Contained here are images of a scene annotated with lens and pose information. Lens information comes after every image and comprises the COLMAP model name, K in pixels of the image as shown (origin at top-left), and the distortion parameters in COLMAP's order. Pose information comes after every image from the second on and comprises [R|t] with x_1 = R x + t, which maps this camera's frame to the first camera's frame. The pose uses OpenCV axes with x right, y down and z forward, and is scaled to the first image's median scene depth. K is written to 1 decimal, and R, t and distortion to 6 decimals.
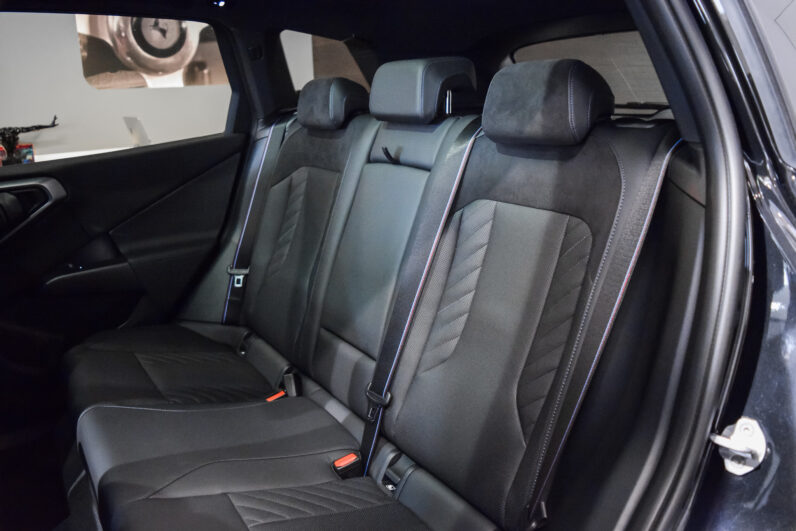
lens RADIAL K [[622.6, 0, 398.0], [0, 622.6, 265.5], [0, 0, 1]] dist [-0.073190, -0.004317]
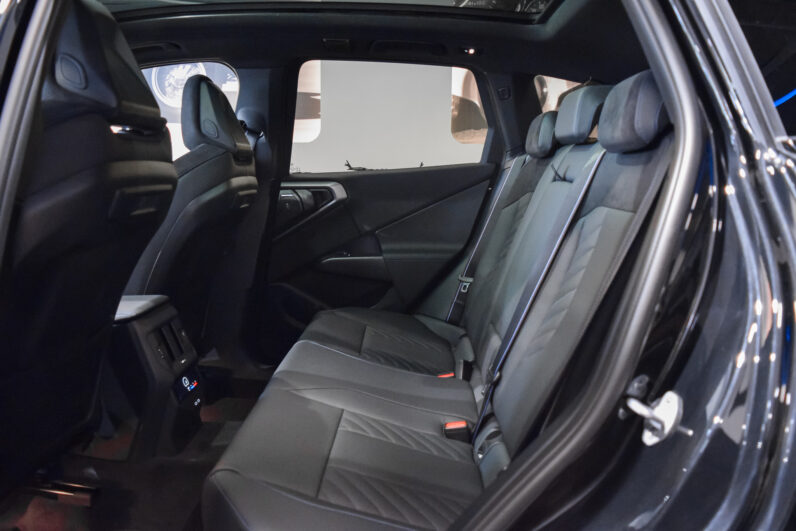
lens RADIAL K [[622.6, 0, 398.0], [0, 622.6, 265.5], [0, 0, 1]] dist [-0.073190, -0.004317]
pose [[0.824353, 0.129126, -0.551152, 0.281007], [-0.188728, 0.980623, -0.052534, 0.071881], [0.533689, 0.147324, 0.832749, -0.035946]]
